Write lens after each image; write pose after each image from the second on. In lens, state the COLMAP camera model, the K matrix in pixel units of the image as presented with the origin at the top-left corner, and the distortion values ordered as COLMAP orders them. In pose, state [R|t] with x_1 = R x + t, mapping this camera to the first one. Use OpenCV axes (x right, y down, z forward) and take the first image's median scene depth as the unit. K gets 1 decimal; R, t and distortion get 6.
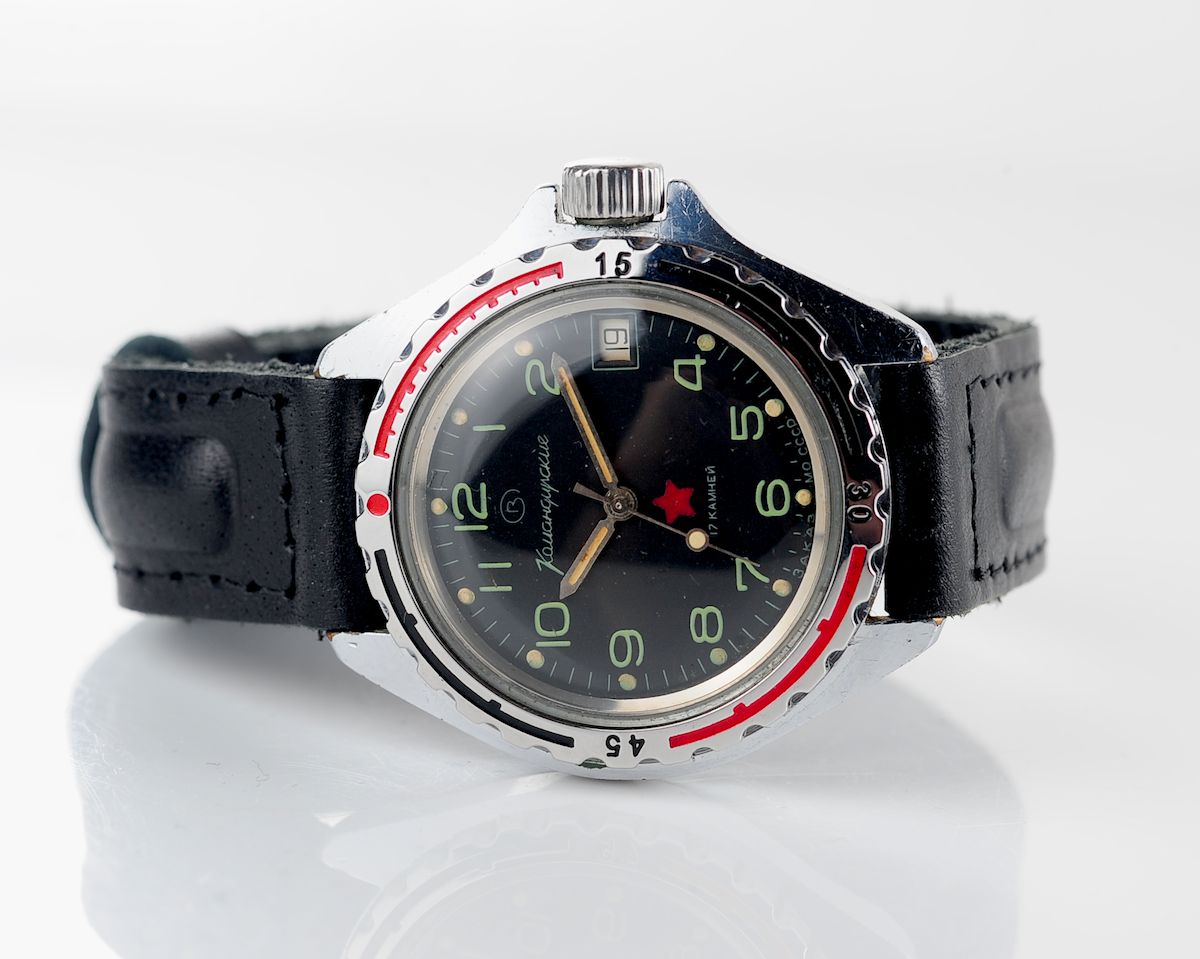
lens RADIAL K [[7936.2, 0, 600.0], [0, 7936.2, 479.5], [0, 0, 1]] dist [-3.115652, -10.069999]
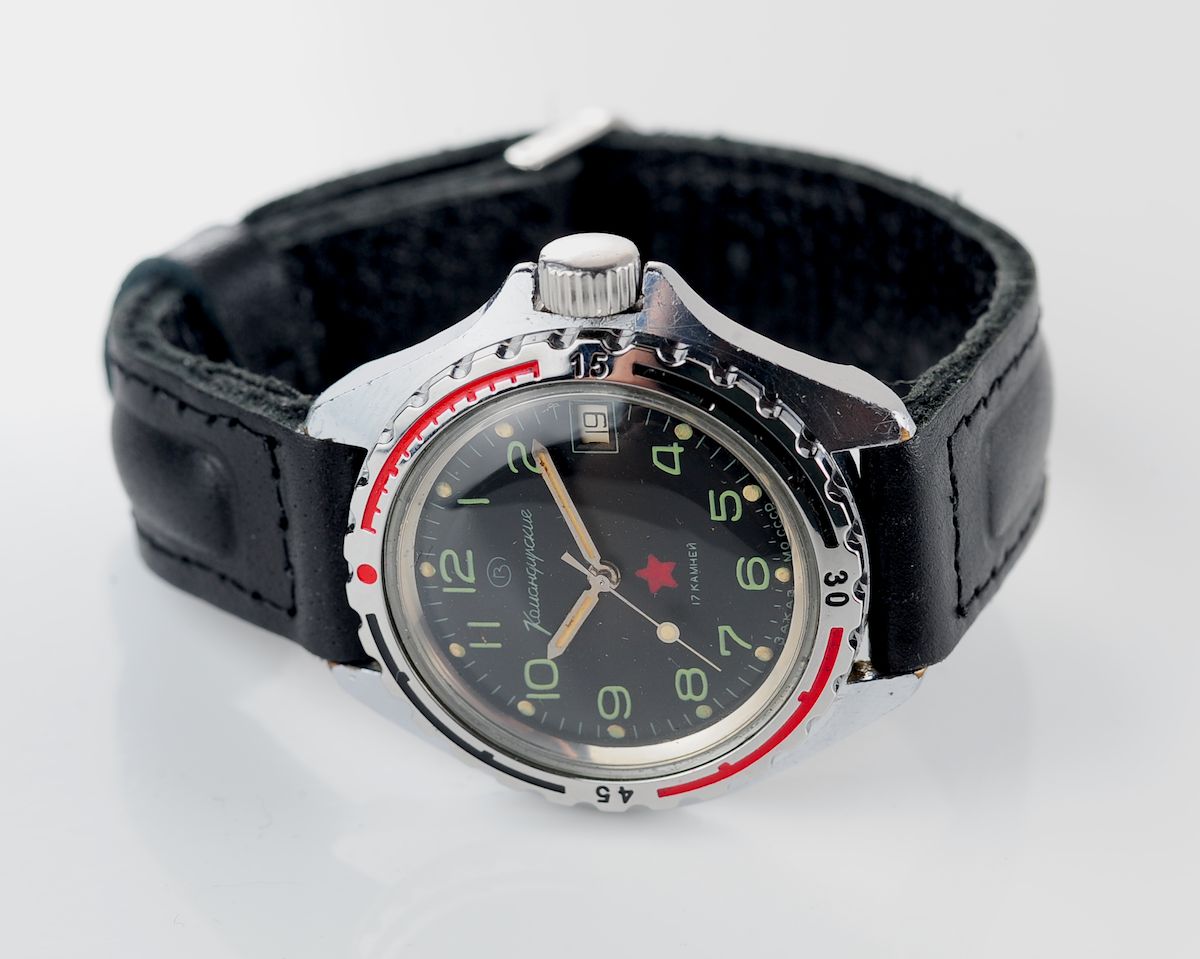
lens RADIAL K [[7936.2, 0, 600.0], [0, 7936.2, 479.5], [0, 0, 1]] dist [-3.115652, -10.069999]
pose [[0.998252, -0.006275, -0.058765, 0.061850], [0.024254, 0.950251, 0.310539, -0.324059], [0.053893, -0.311421, 0.948743, 0.039609]]
